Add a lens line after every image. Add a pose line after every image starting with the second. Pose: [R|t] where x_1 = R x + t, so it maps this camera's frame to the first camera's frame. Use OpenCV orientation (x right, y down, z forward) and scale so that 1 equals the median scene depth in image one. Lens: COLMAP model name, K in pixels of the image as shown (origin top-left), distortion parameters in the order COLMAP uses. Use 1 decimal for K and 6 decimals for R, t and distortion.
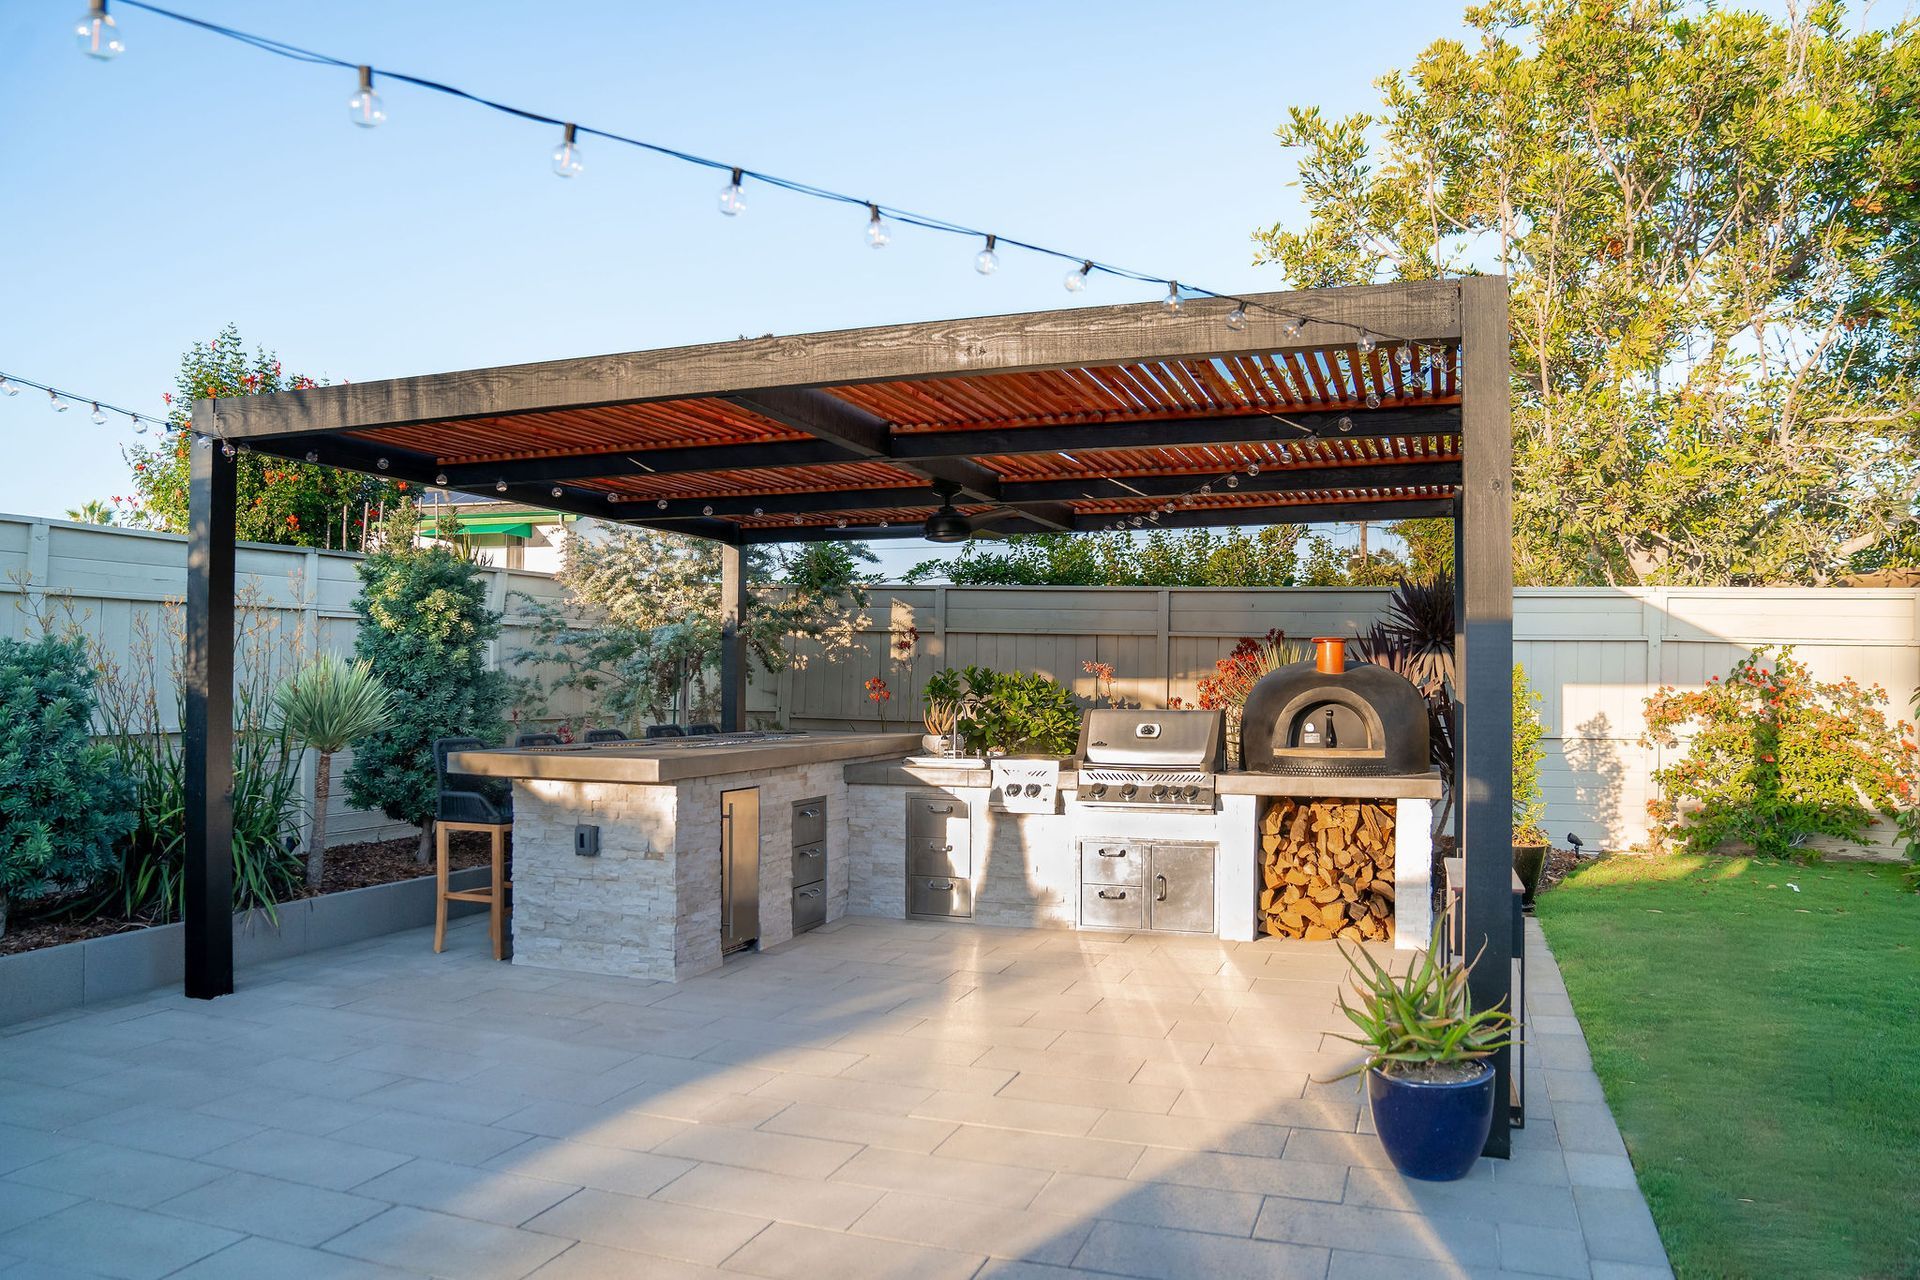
lens RADIAL K [[1332.6, 0, 962.2], [0, 1332.6, 651.9], [0, 0, 1]] dist [-0.136677, 0.105100]
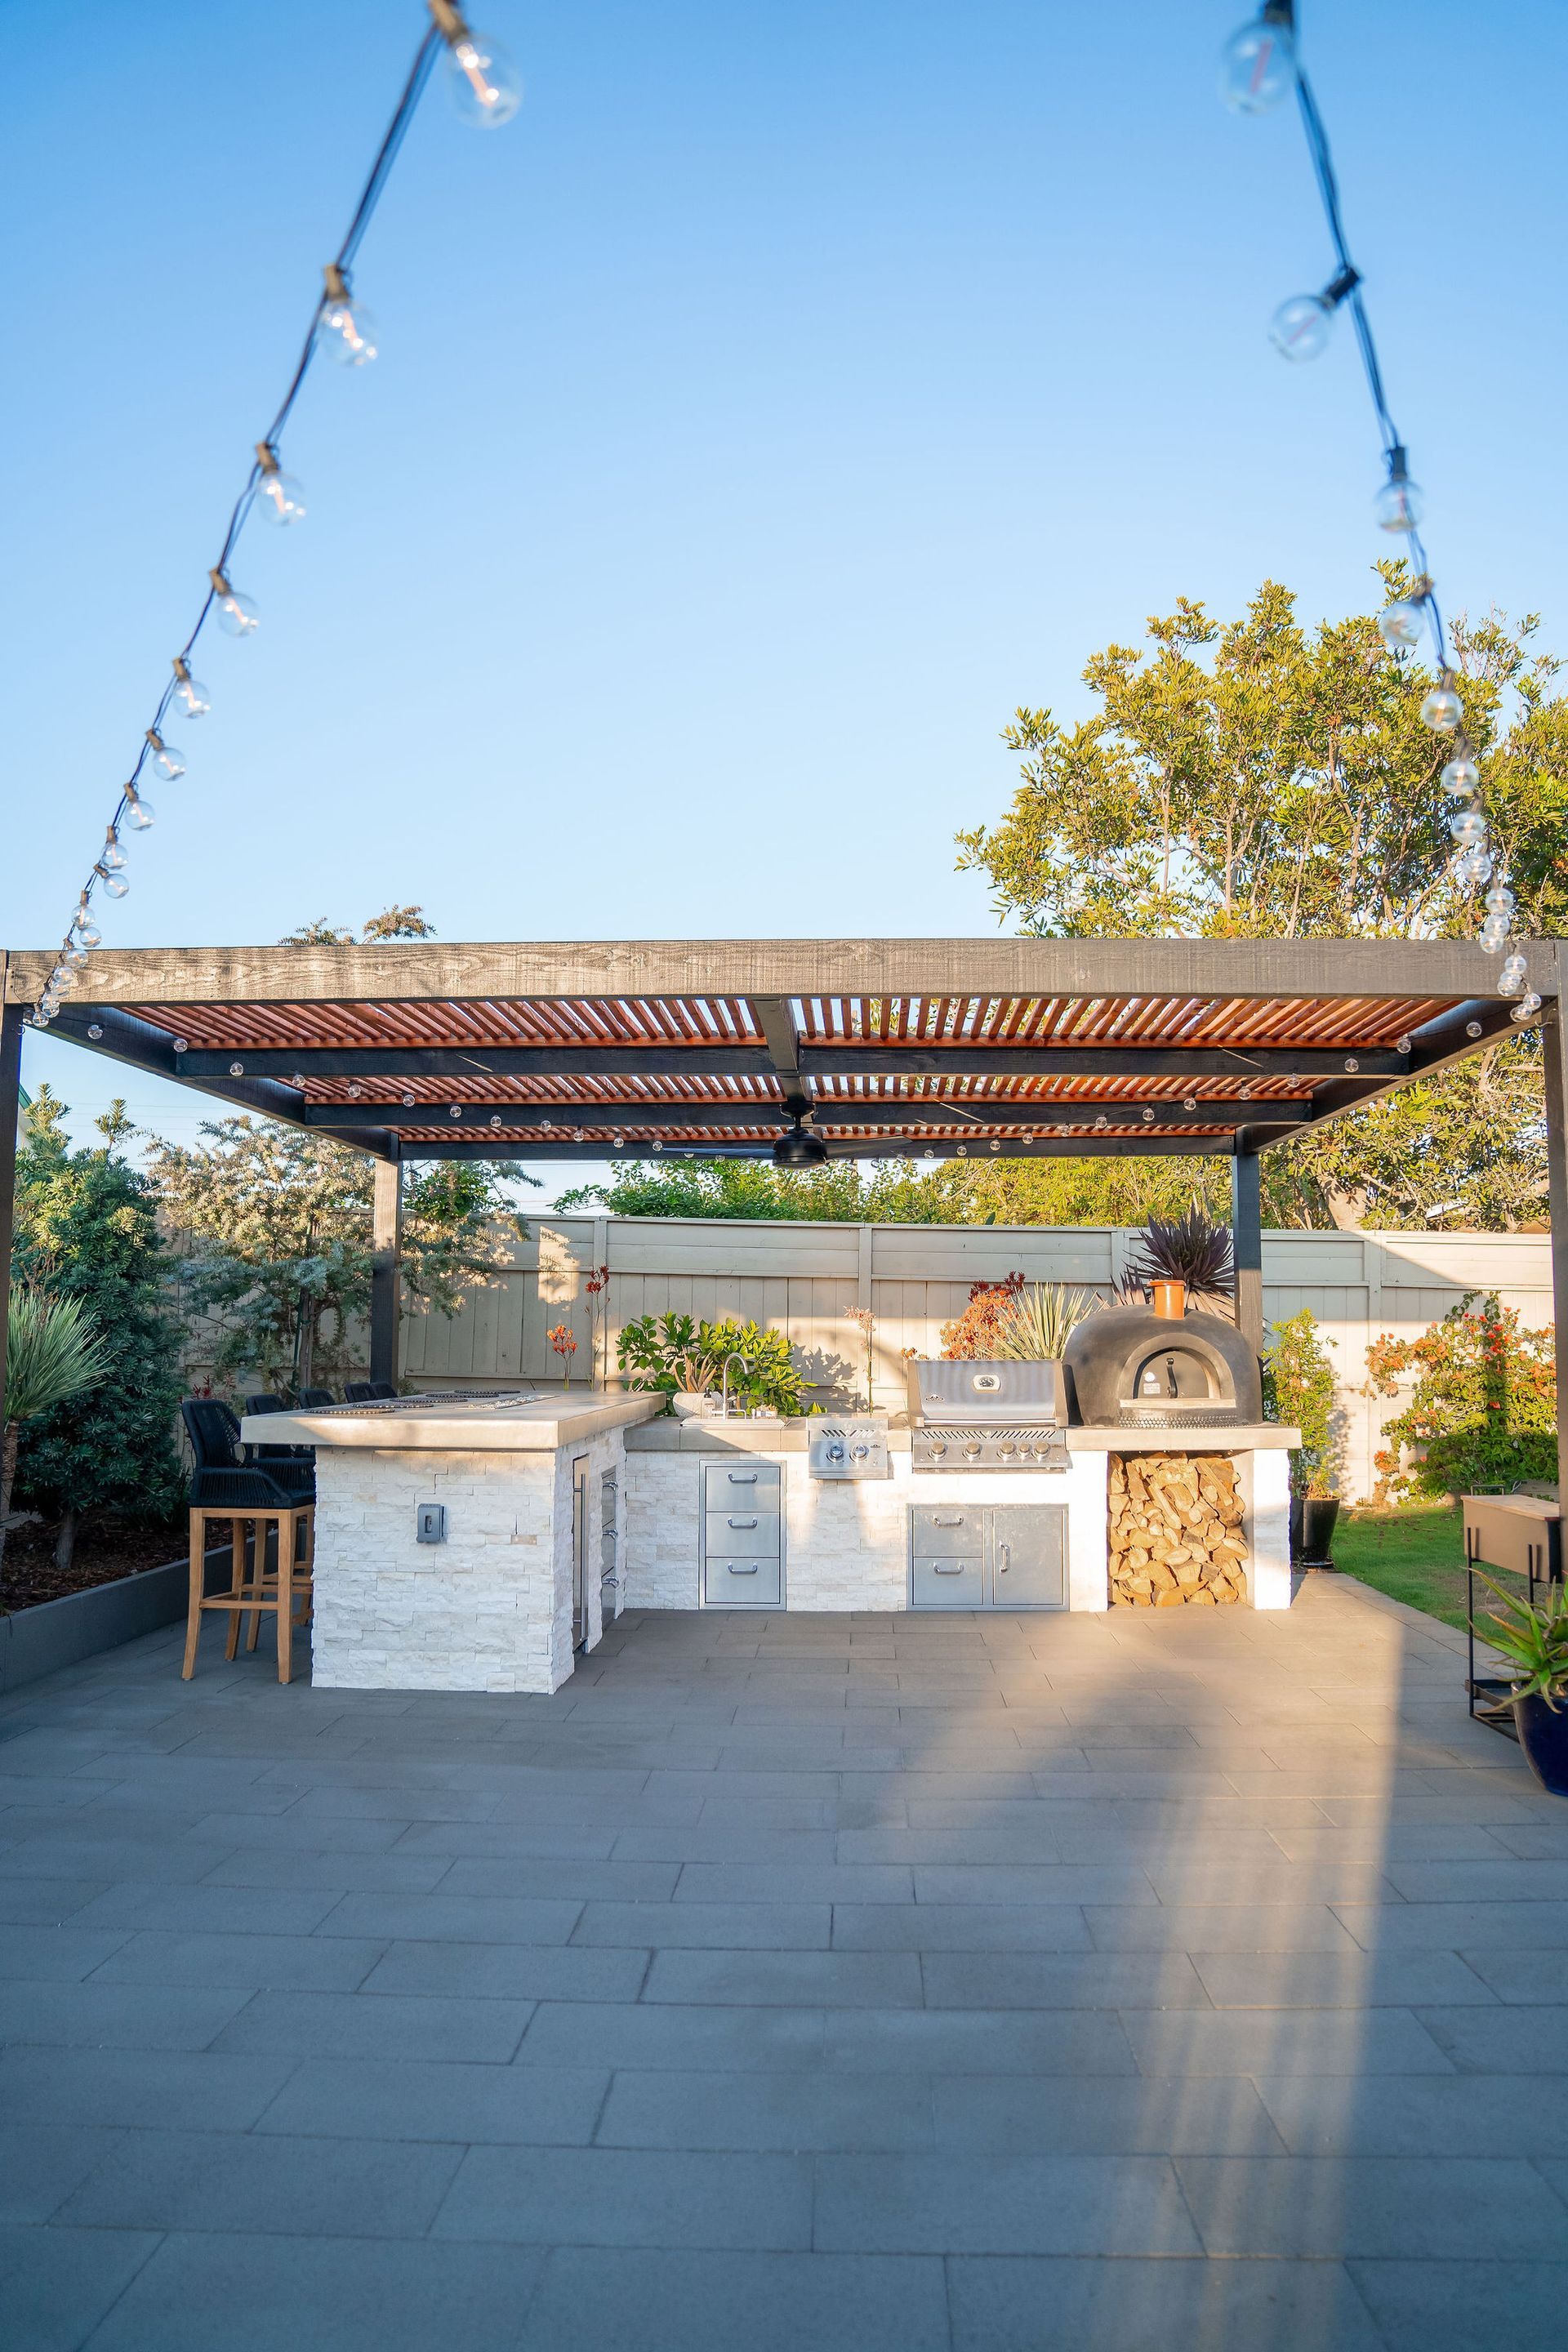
lens RADIAL K [[1632.5, 0, 784.0], [0, 1632.5, 1176.0], [0, 0, 1]] dist [-0.136677, 0.105100]
pose [[0.951831, 0.028345, 0.305311, -0.340089], [-0.004816, 0.996977, -0.077544, 0.005526], [-0.306586, 0.072338, 0.949090, -0.018038]]
